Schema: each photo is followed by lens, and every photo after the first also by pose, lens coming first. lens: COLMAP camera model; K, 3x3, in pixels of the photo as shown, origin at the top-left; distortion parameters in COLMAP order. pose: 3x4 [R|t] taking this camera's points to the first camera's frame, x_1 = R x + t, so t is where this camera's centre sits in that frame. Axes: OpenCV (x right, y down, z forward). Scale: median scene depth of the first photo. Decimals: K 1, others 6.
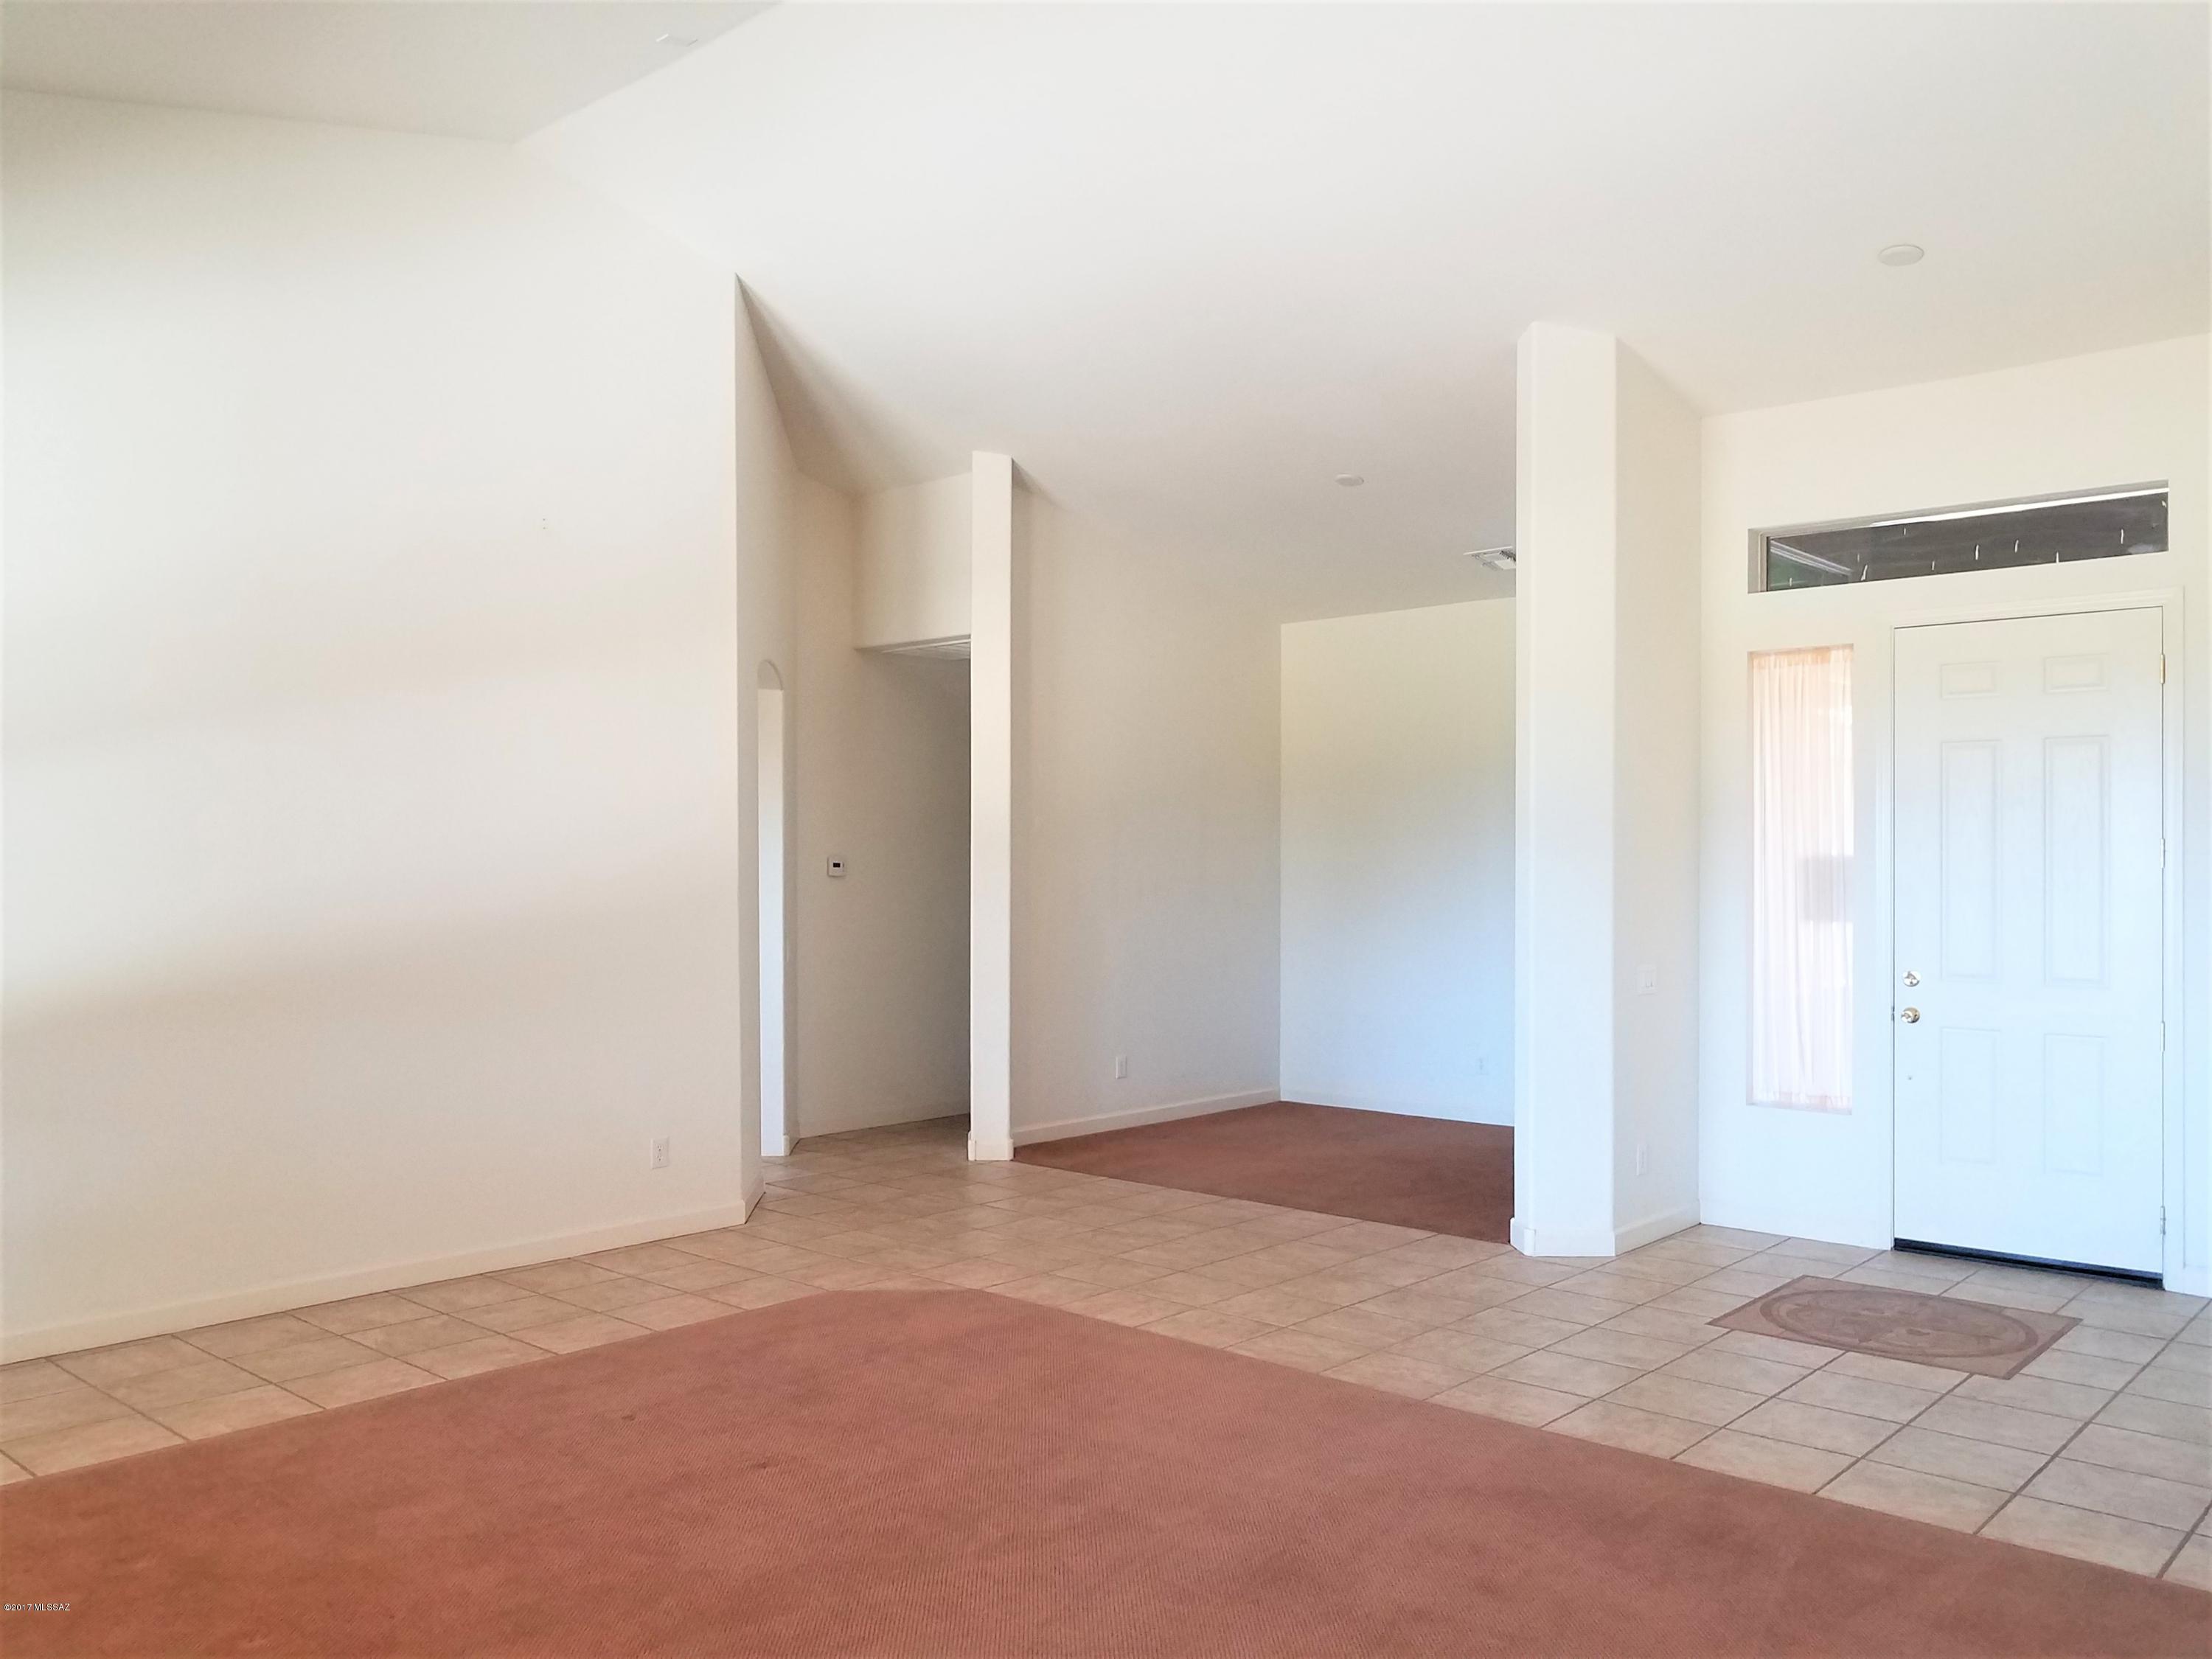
lens RADIAL K [[1744.8, 0, 1047.8], [0, 1744.8, 834.7], [0, 0, 1]] dist [-0.015409, -0.008285]
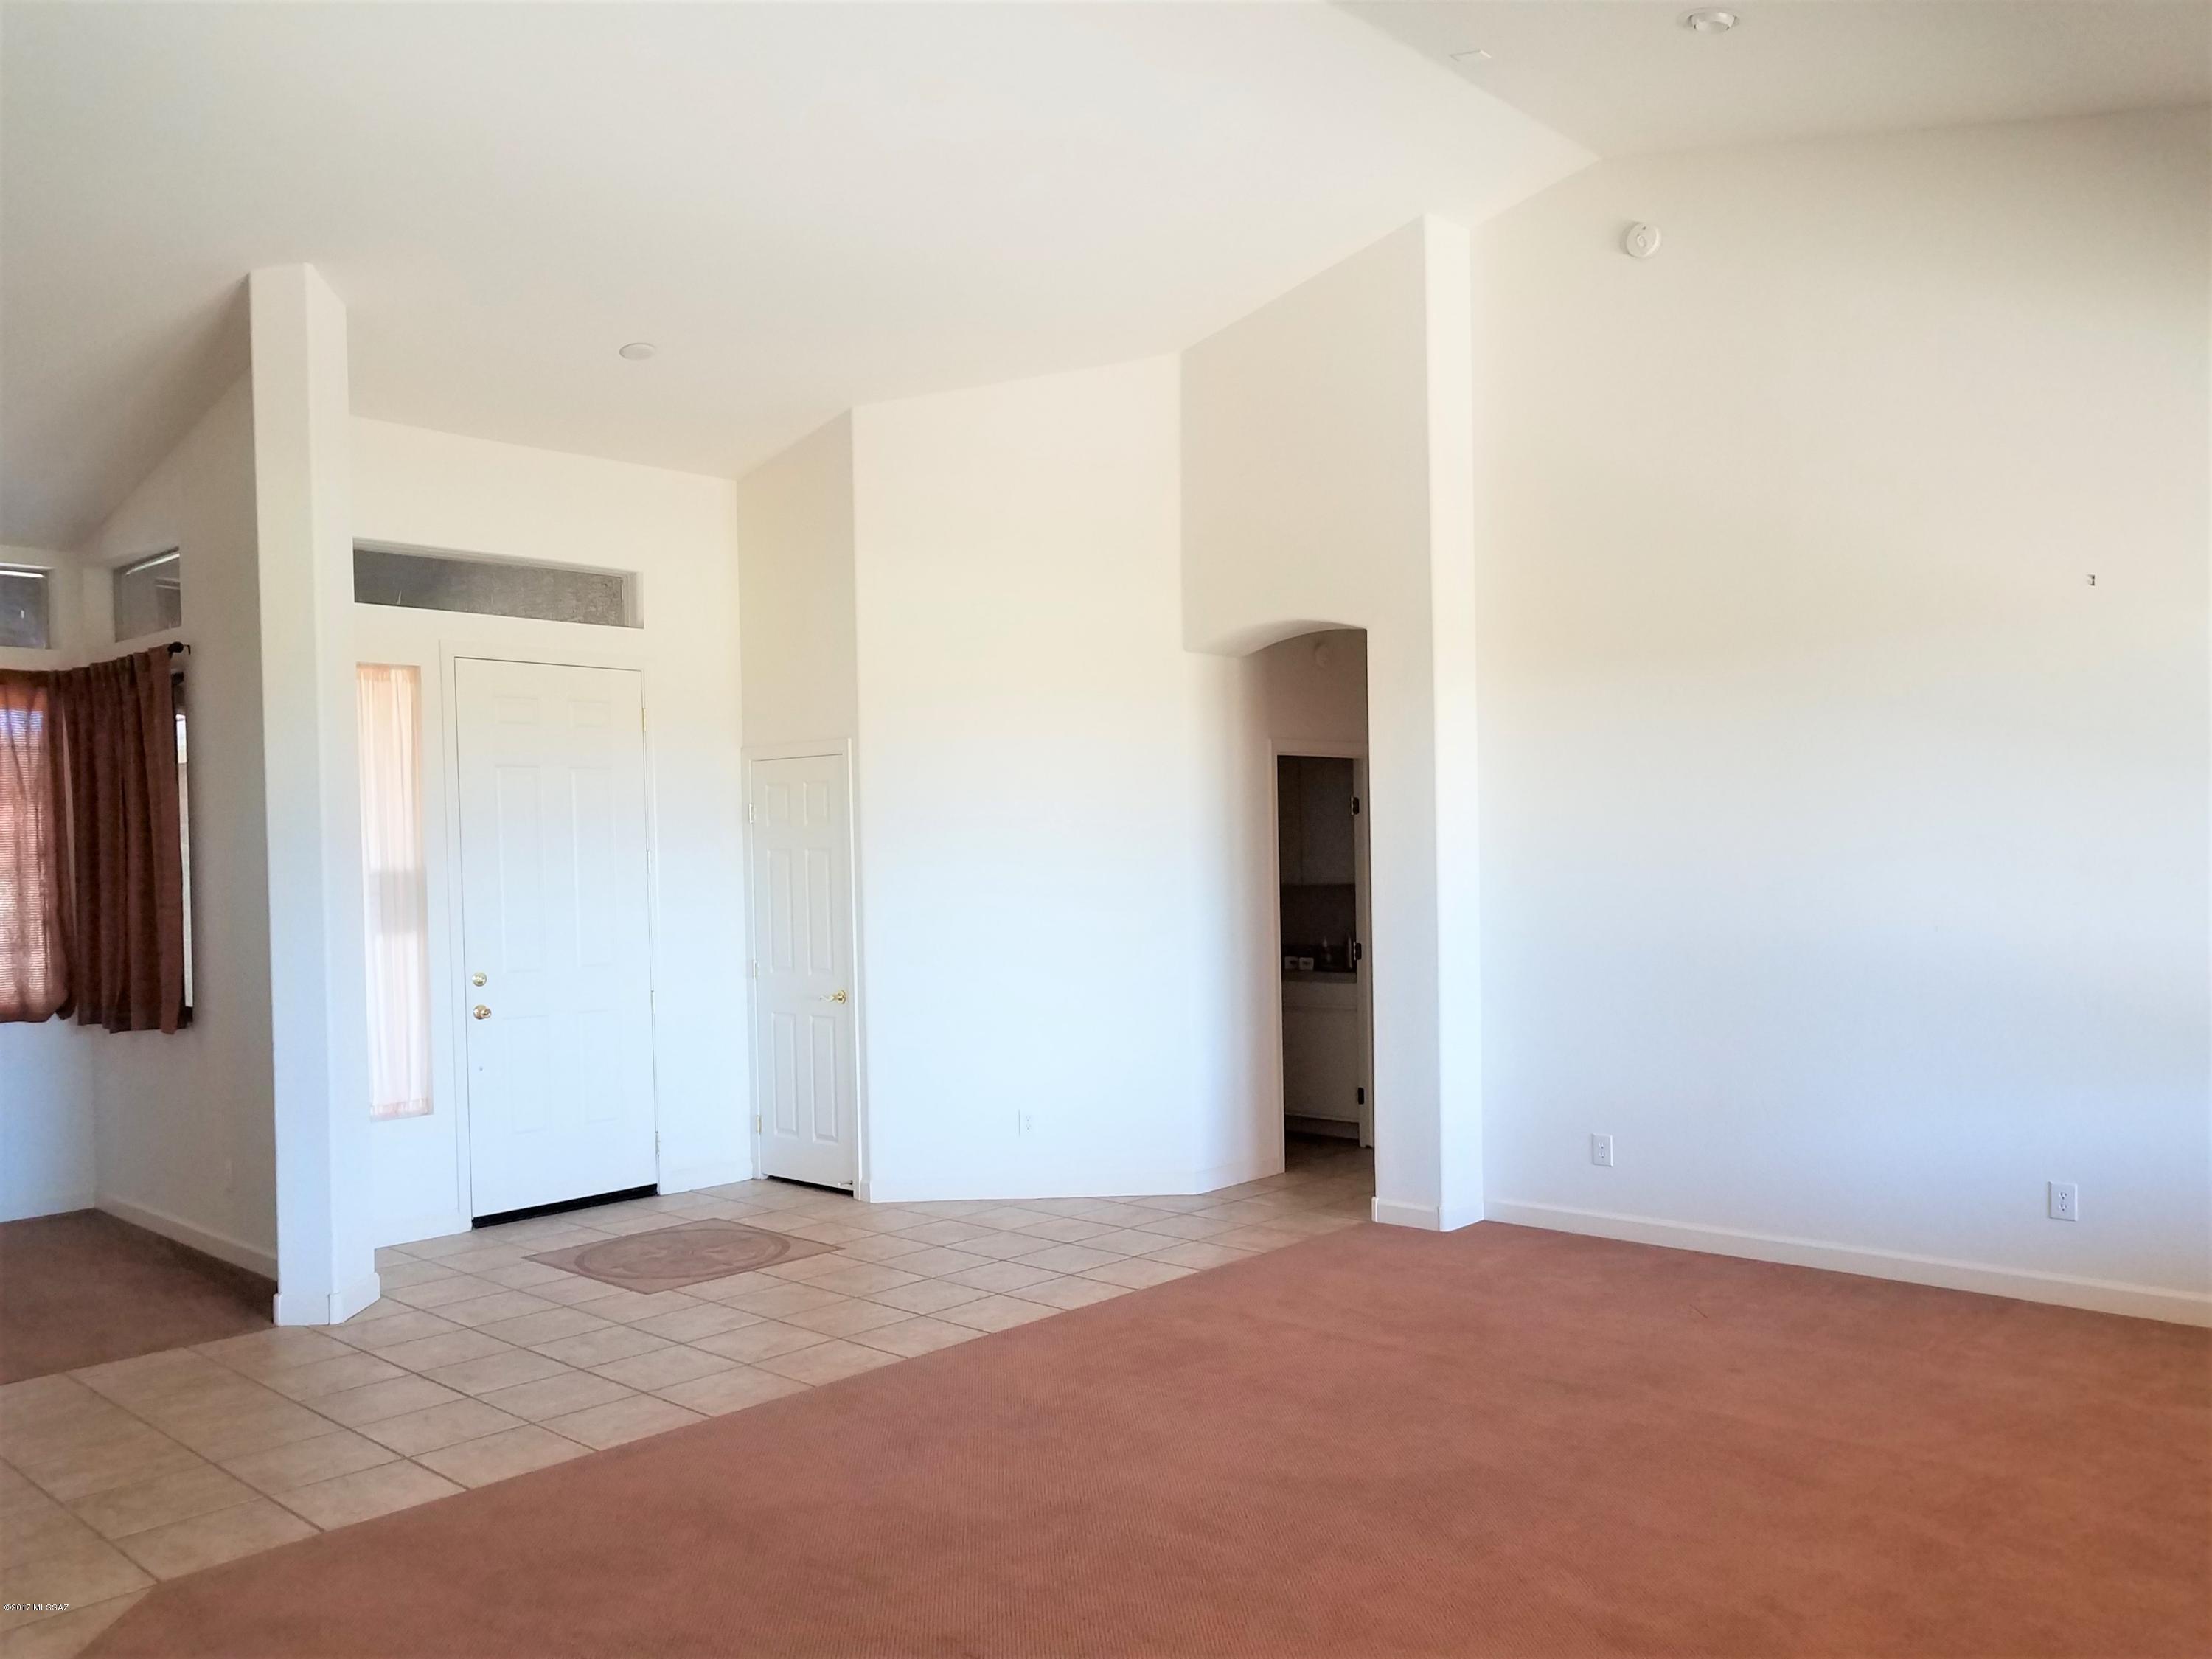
lens RADIAL K [[1748.1, 0, 1101.5], [0, 1748.1, 859.3], [0, 0, 1]] dist [0.008981, -0.001289]
pose [[-0.002964, -0.011857, 0.999925, -0.709288], [0.008832, 0.999890, 0.011883, -0.002519], [-0.999957, 0.008867, -0.002859, 0.705481]]
